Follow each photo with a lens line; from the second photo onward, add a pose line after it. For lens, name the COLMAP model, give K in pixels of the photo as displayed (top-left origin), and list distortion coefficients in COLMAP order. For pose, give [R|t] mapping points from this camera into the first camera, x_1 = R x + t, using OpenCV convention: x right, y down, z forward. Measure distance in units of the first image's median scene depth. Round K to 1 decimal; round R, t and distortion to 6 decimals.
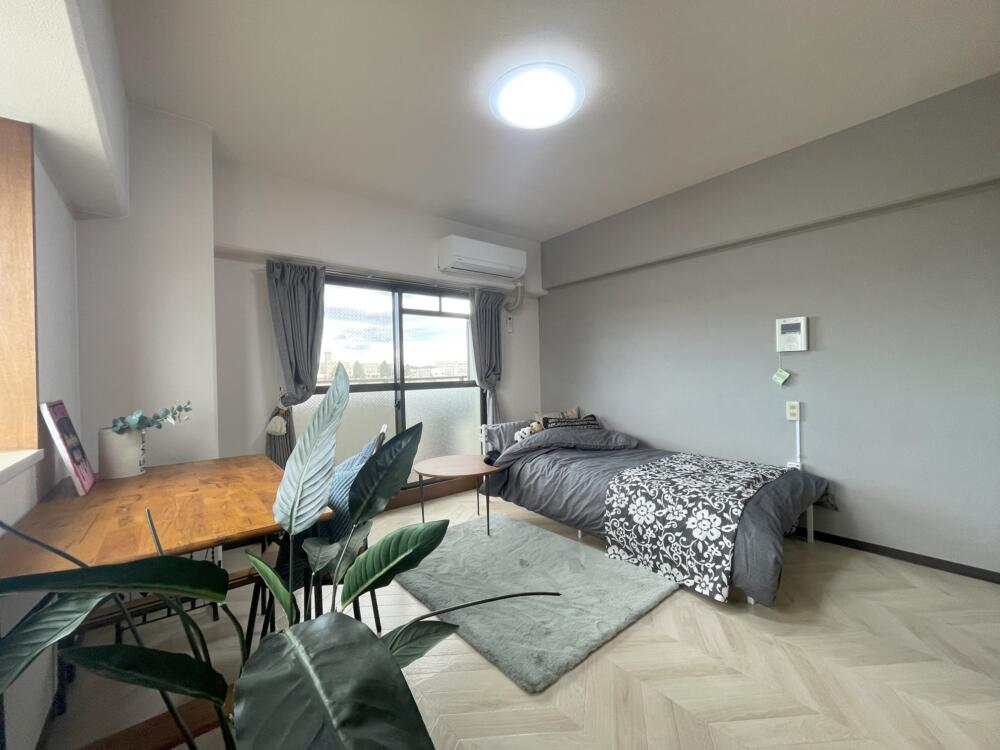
lens RADIAL K [[403.2, 0, 498.8], [0, 403.2, 374.4], [0, 0, 1]] dist [-0.002732, -0.000109]
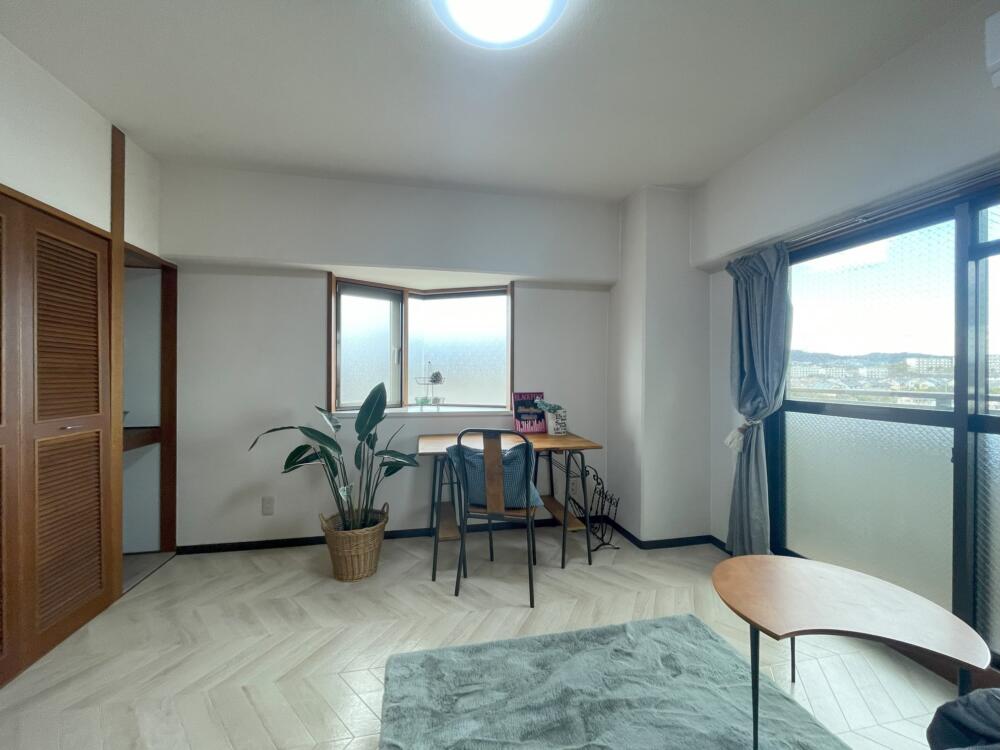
lens RADIAL K [[403.2, 0, 498.8], [0, 403.2, 374.4], [0, 0, 1]] dist [-0.002732, -0.000109]
pose [[-0.457343, 0.023092, -0.888991, 0.409199], [0.007508, 0.999727, 0.022106, -0.036016], [0.889259, 0.003436, -0.457391, 0.760163]]
